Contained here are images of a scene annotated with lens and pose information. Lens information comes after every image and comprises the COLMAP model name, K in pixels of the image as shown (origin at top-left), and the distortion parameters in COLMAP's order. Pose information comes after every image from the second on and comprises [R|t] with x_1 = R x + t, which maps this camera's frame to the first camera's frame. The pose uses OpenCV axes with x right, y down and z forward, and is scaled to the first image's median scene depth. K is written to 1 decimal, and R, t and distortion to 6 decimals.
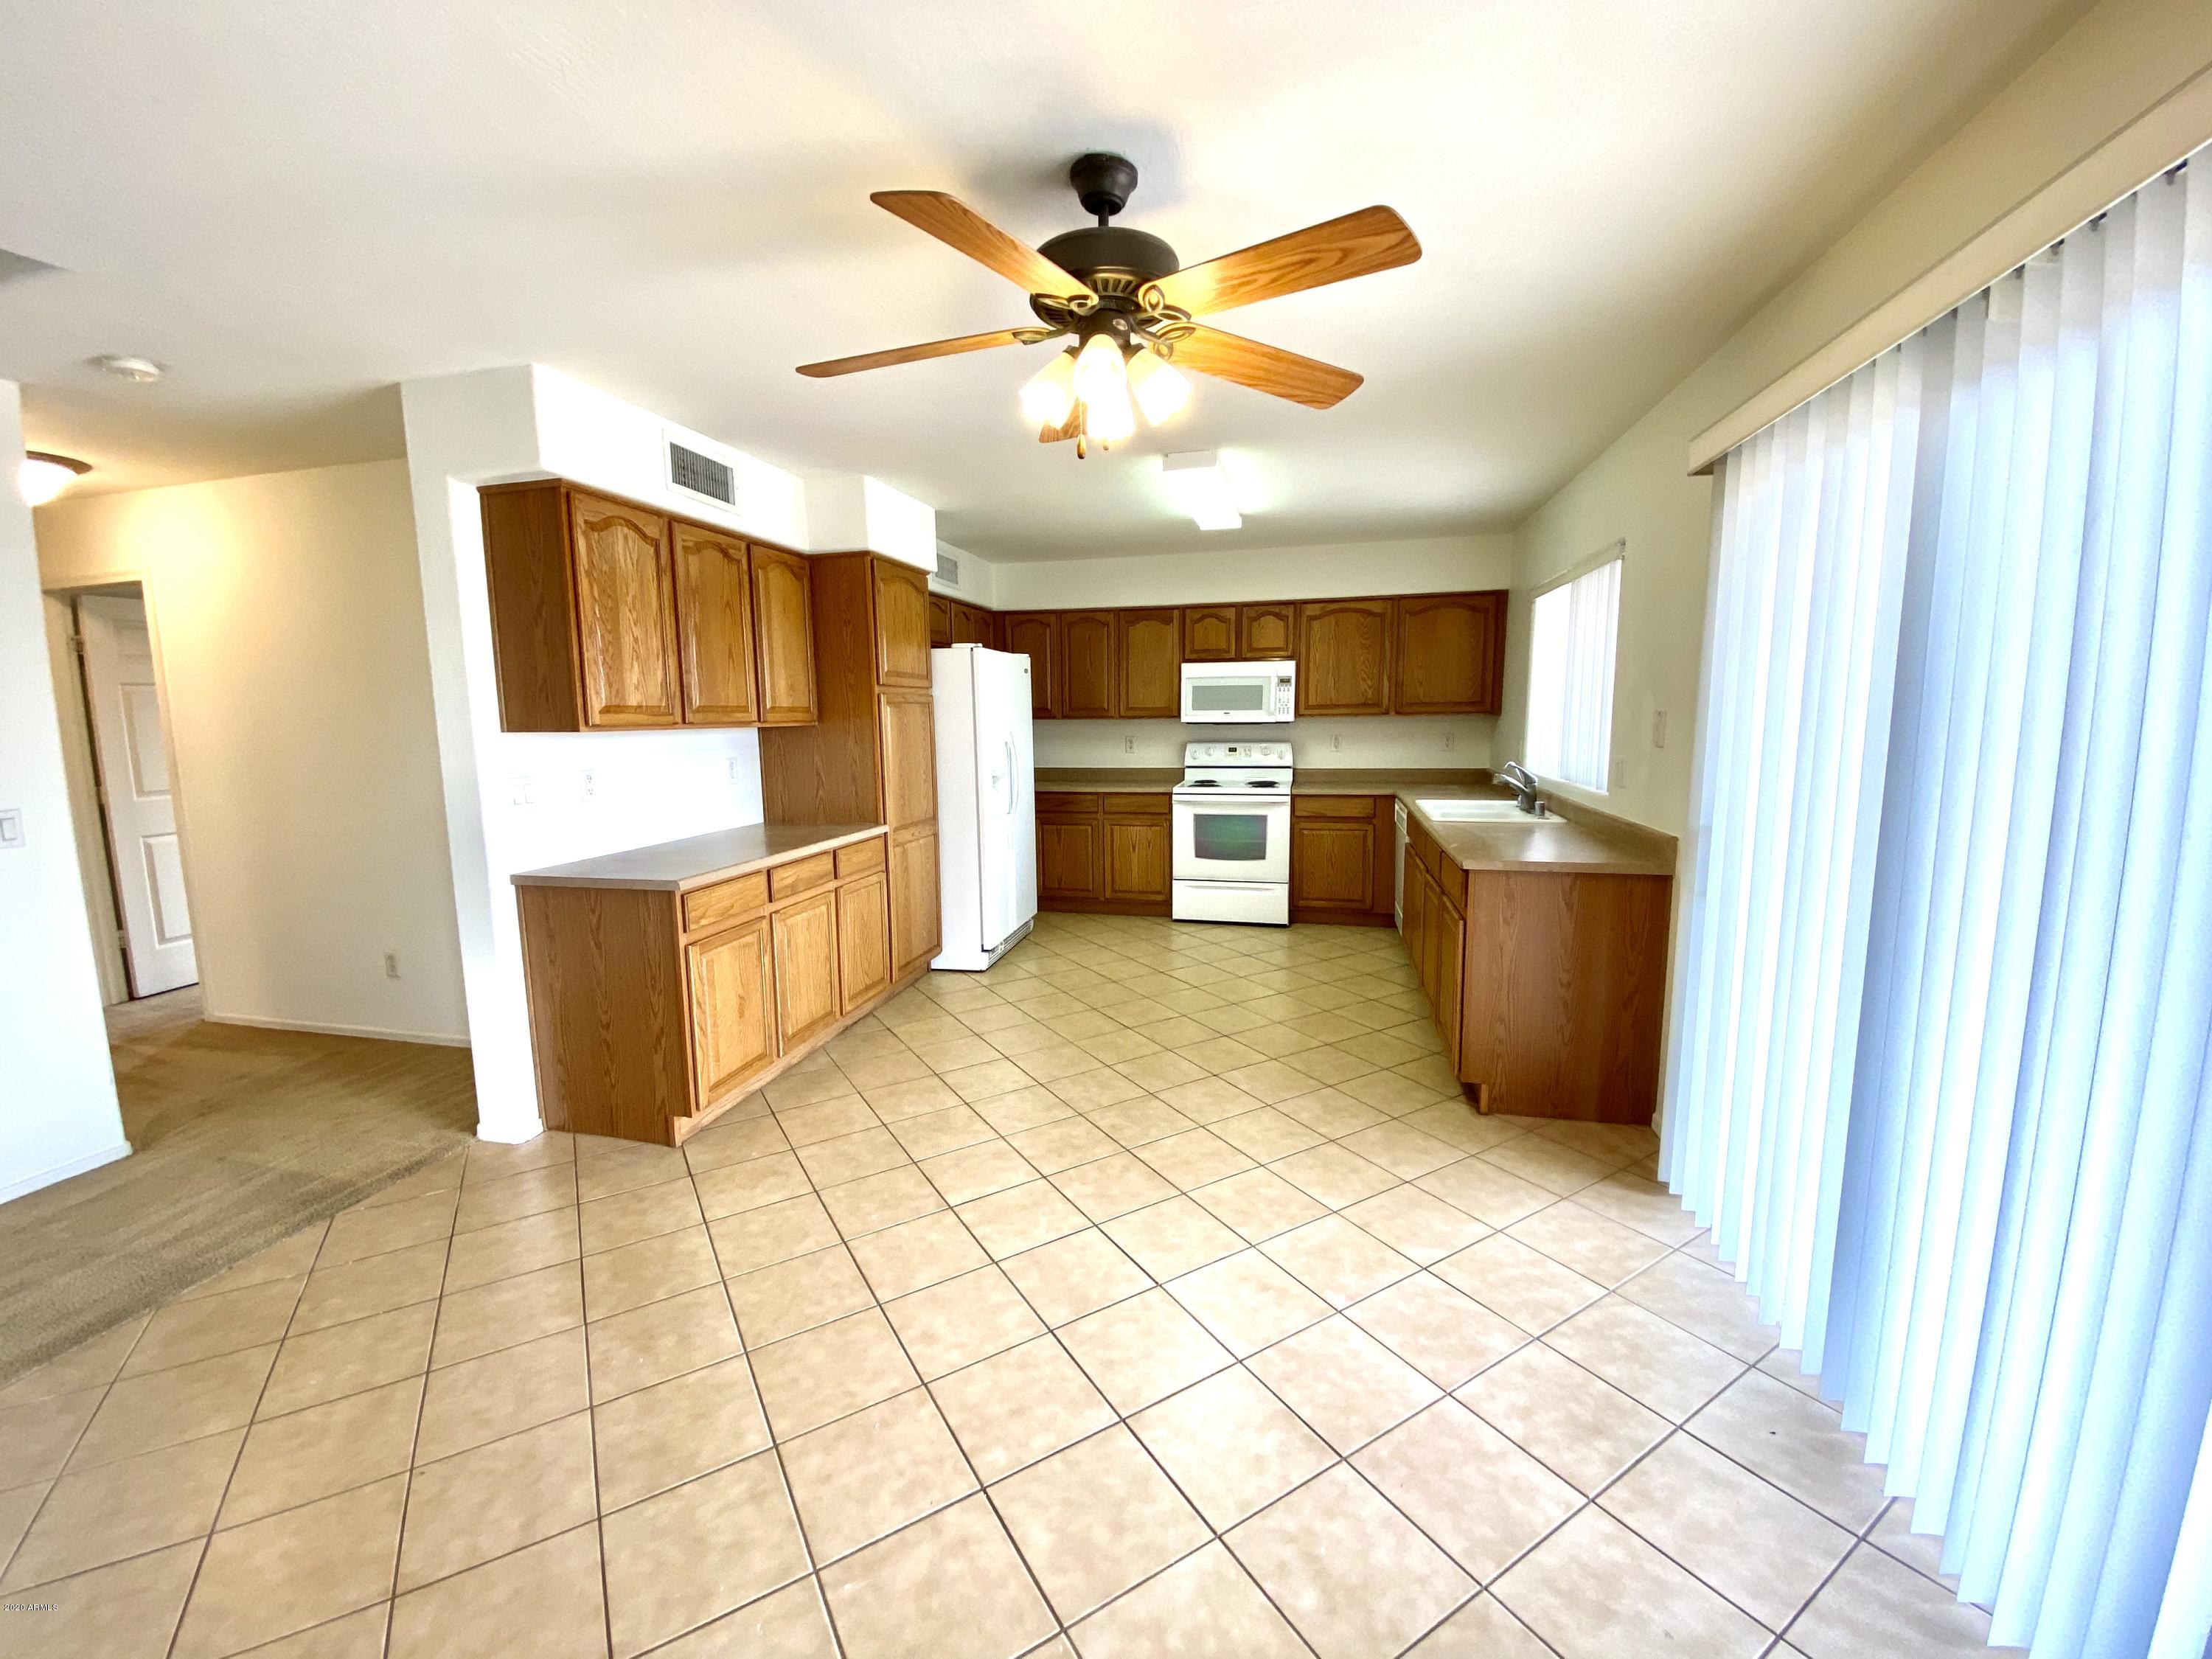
lens RADIAL K [[868.1, 0, 1091.0], [0, 868.1, 830.6], [0, 0, 1]] dist [0.034012, -0.024923]
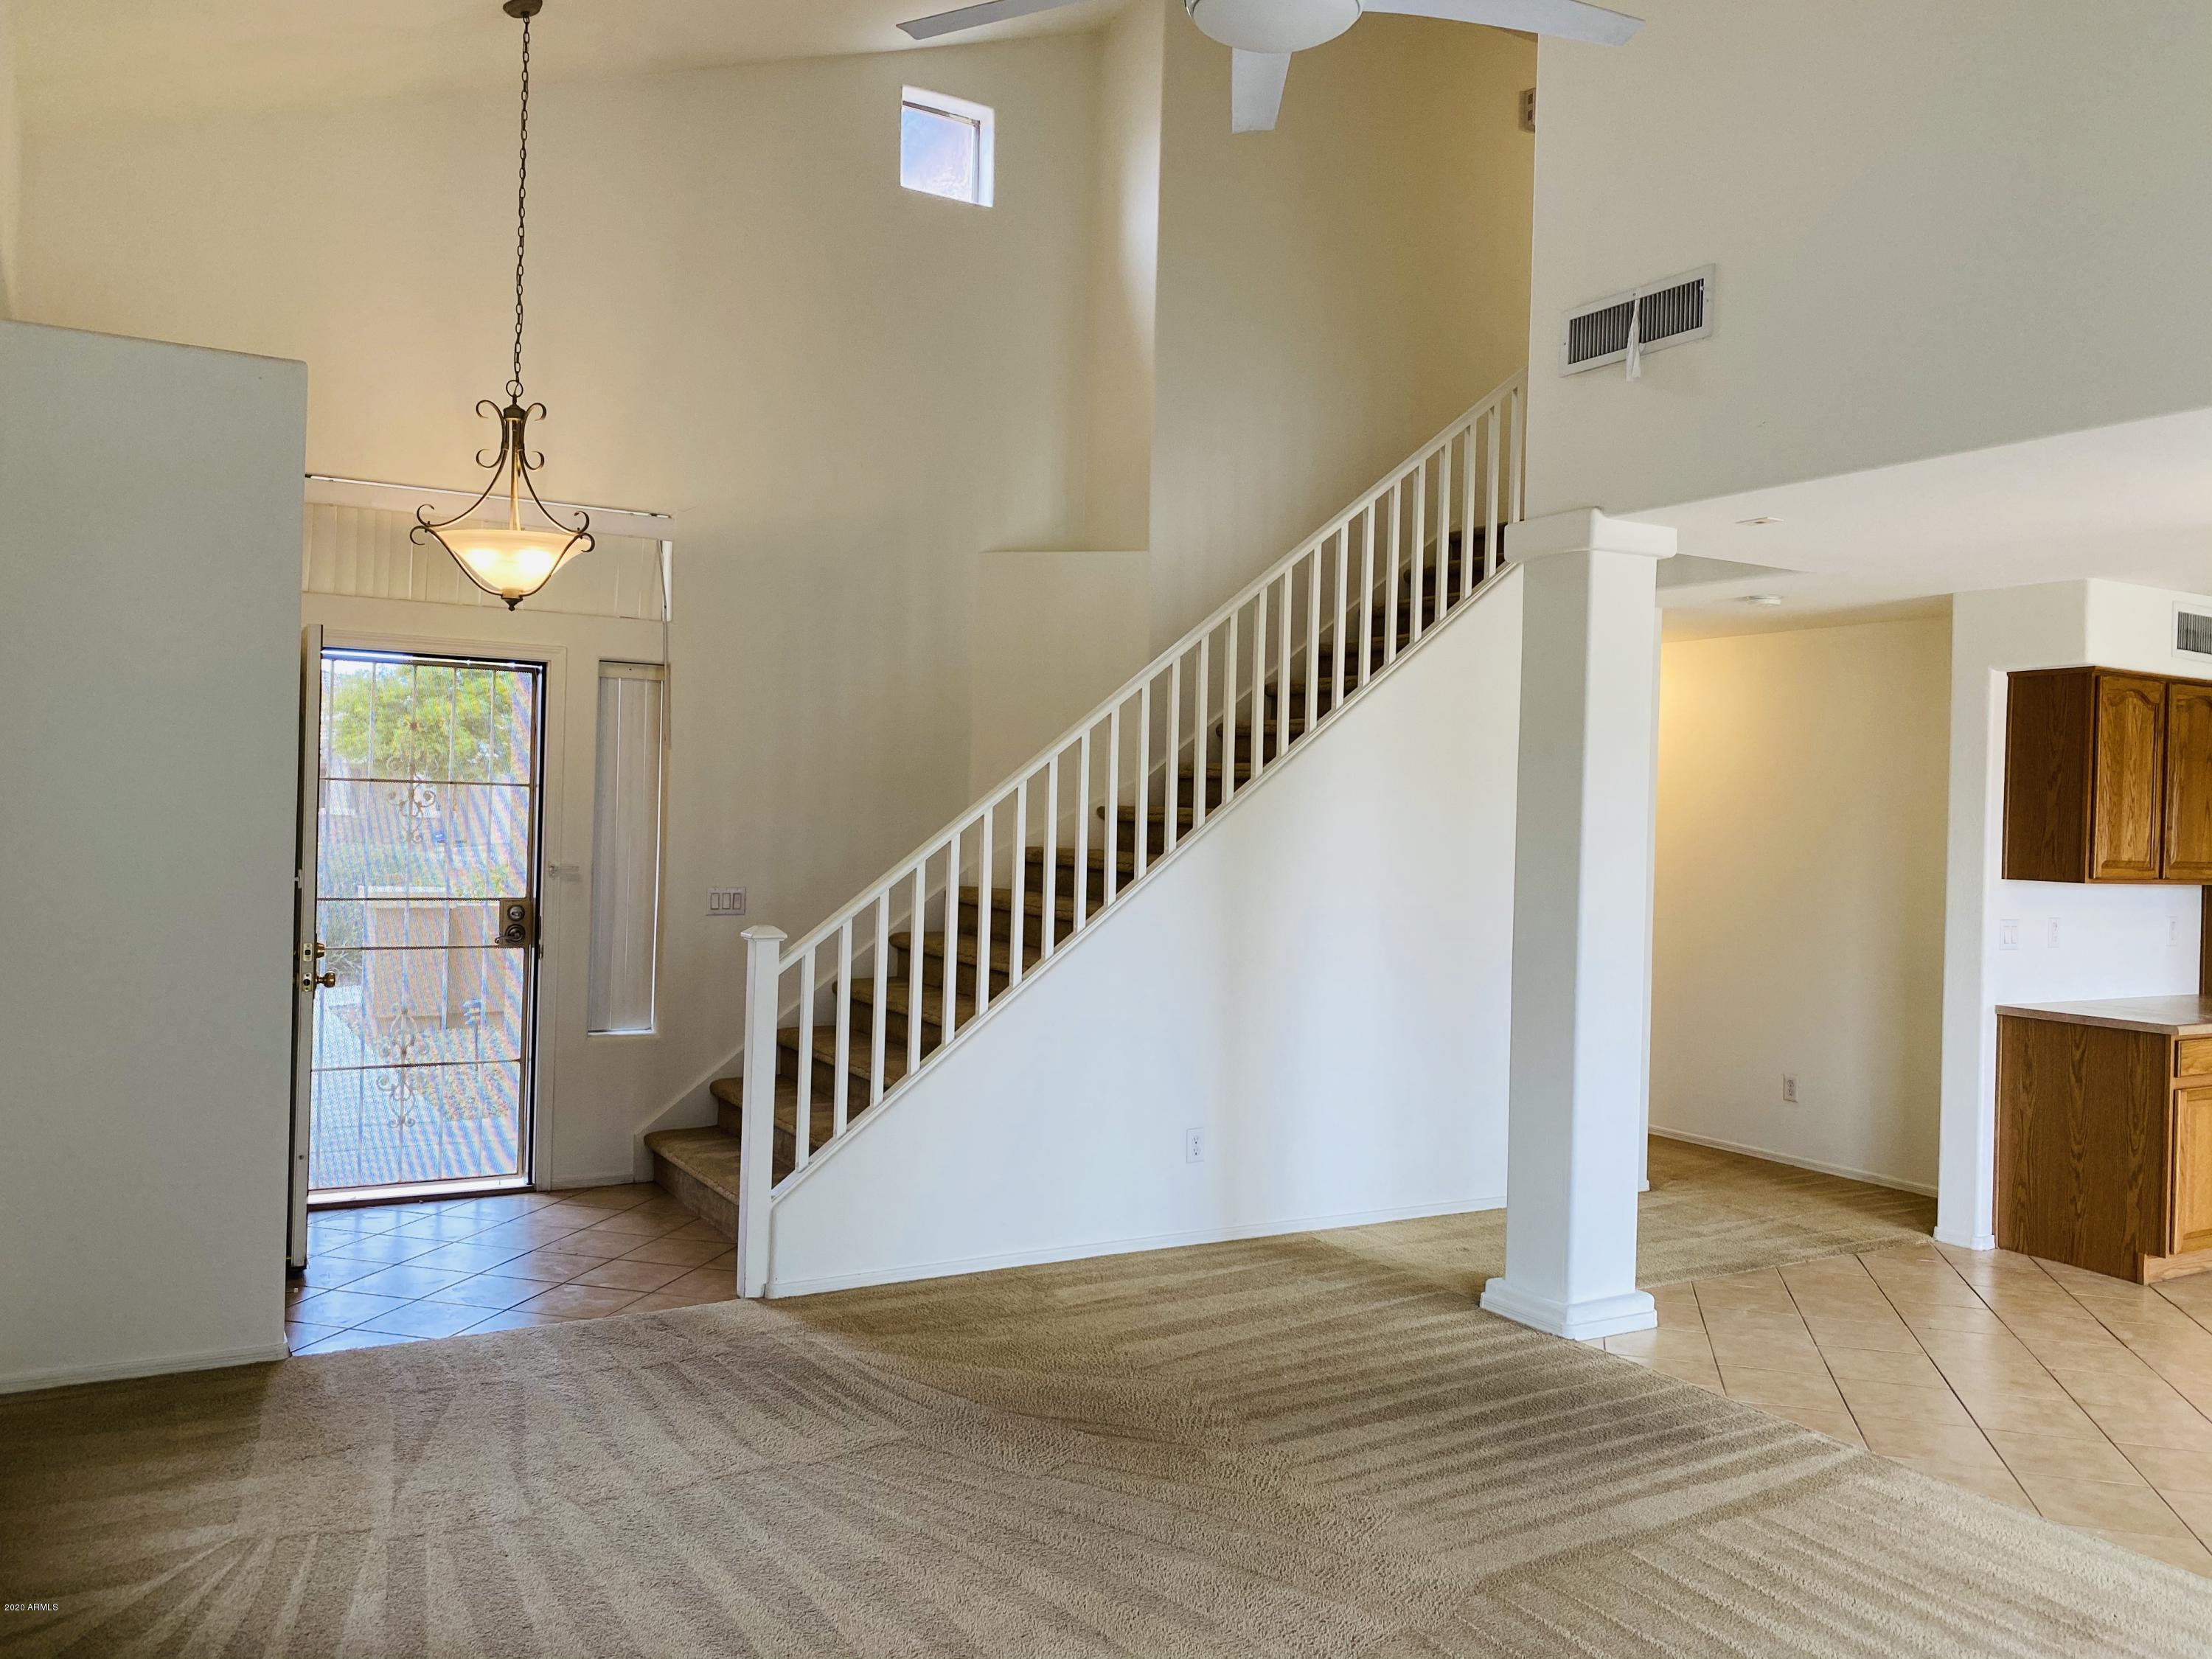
lens RADIAL K [[1655.7, 0, 1106.0], [0, 1655.7, 829.5], [0, 0, 1]] dist [0.074097, -0.084481]
pose [[0.690681, 0.036168, -0.722254, 0.068654], [-0.133855, 0.987884, -0.078534, 0.105062], [0.710663, 0.150919, 0.687154, -0.930572]]
